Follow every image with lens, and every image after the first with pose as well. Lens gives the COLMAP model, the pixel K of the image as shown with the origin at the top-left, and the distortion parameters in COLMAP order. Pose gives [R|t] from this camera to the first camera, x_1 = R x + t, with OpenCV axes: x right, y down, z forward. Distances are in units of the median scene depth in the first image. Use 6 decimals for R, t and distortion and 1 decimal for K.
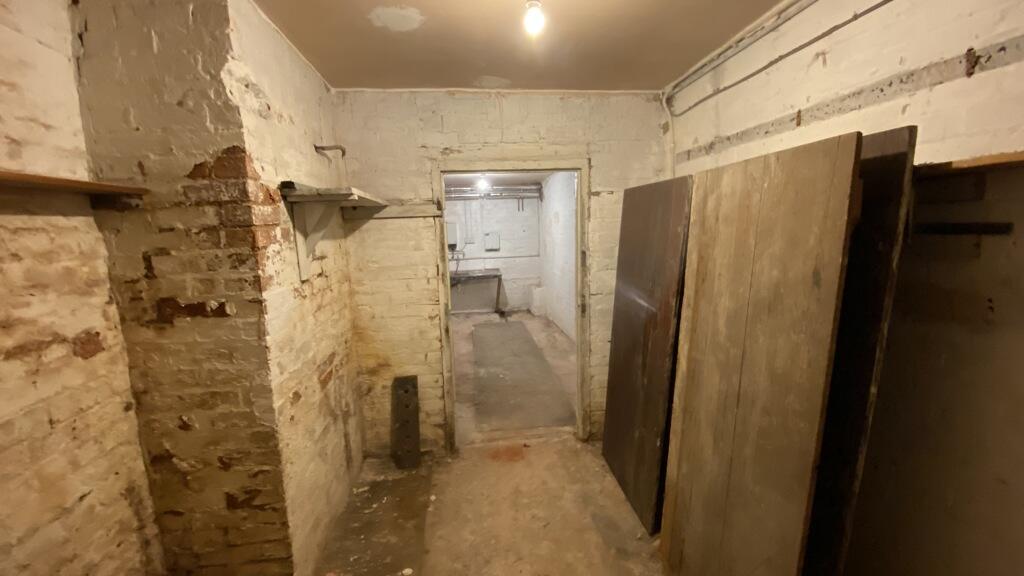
lens RADIAL K [[407.3, 0, 515.5], [0, 407.3, 284.7], [0, 0, 1]] dist [0.037741, -0.028663]
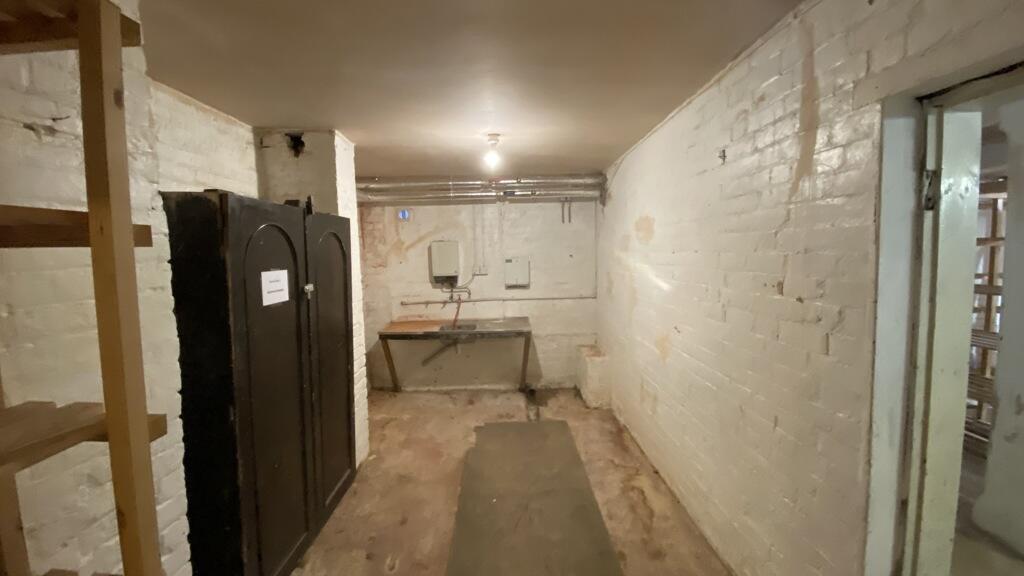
lens RADIAL K [[407.3, 0, 515.5], [0, 407.3, 284.7], [0, 0, 1]] dist [0.037741, -0.028663]
pose [[0.995574, 0.019906, -0.091843, -0.004367], [-0.025257, 0.998027, -0.057480, -0.054199], [0.090518, 0.059545, 0.994113, 0.411072]]
